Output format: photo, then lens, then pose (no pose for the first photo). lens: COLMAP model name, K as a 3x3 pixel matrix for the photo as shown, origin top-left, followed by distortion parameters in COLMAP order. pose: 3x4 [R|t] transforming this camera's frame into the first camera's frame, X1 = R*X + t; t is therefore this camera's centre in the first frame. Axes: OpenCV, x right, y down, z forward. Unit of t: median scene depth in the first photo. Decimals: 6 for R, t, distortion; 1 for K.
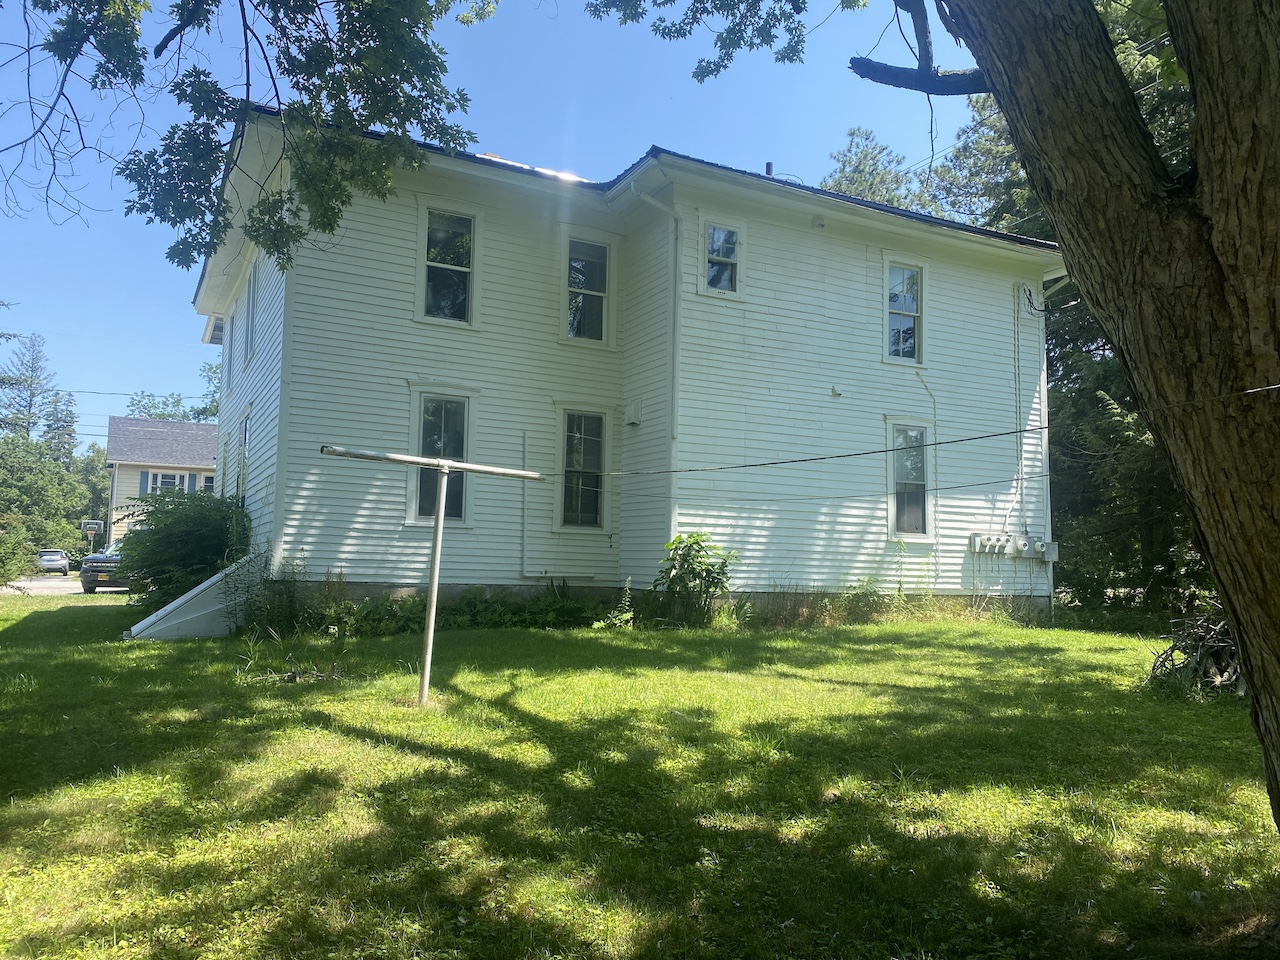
lens RADIAL K [[980.1, 0, 640.0], [0, 980.1, 480.0], [0, 0, 1]] dist [0.256416, -0.655072]
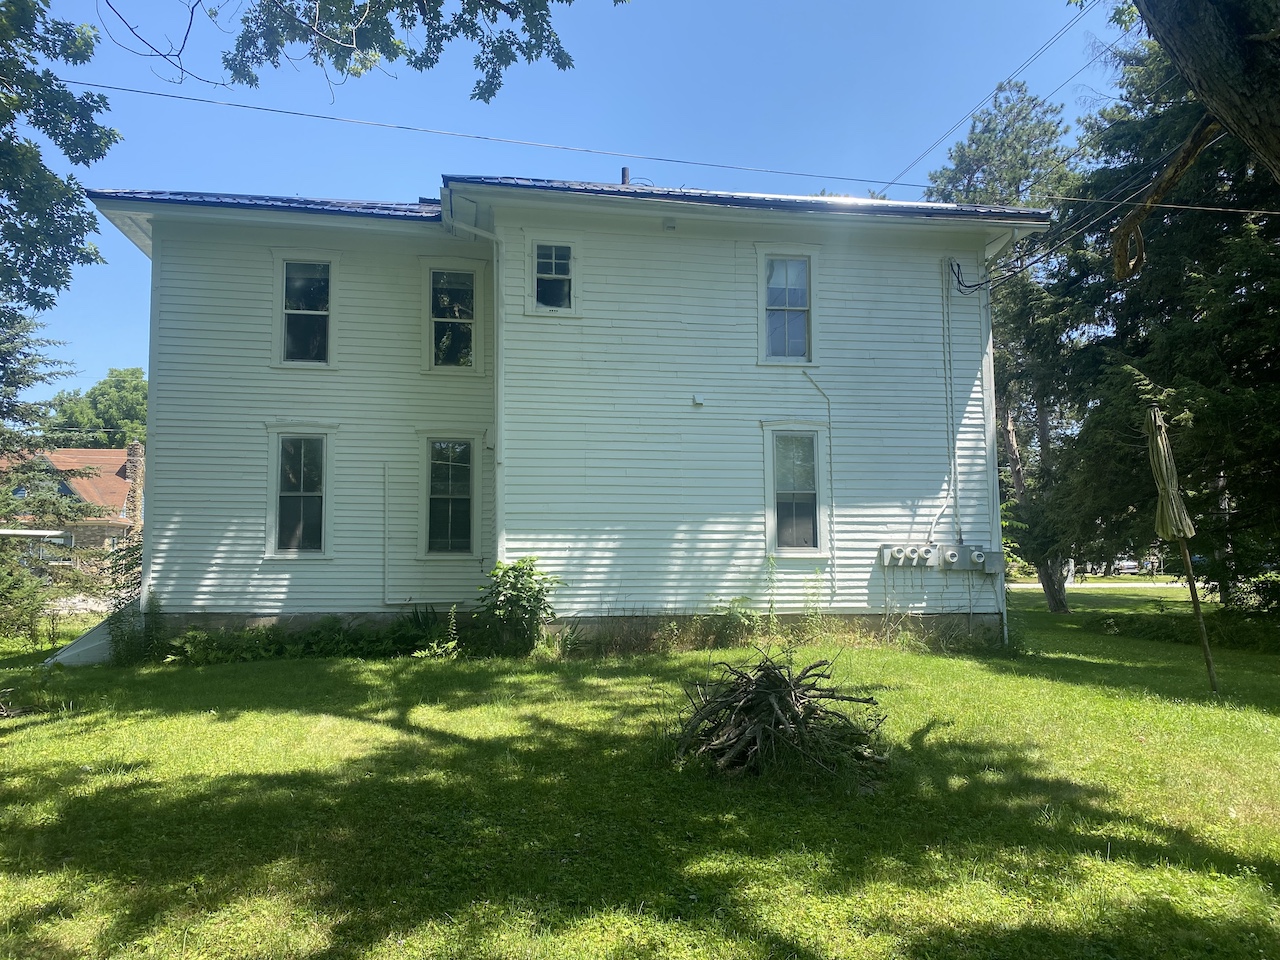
lens RADIAL K [[980.1, 0, 640.0], [0, 980.1, 480.0], [0, 0, 1]] dist [0.256416, -0.655072]
pose [[0.947757, -0.048448, -0.315293, 0.449611], [0.050516, 0.998722, -0.001612, -0.015677], [0.314969, -0.014399, 0.948993, 0.093602]]
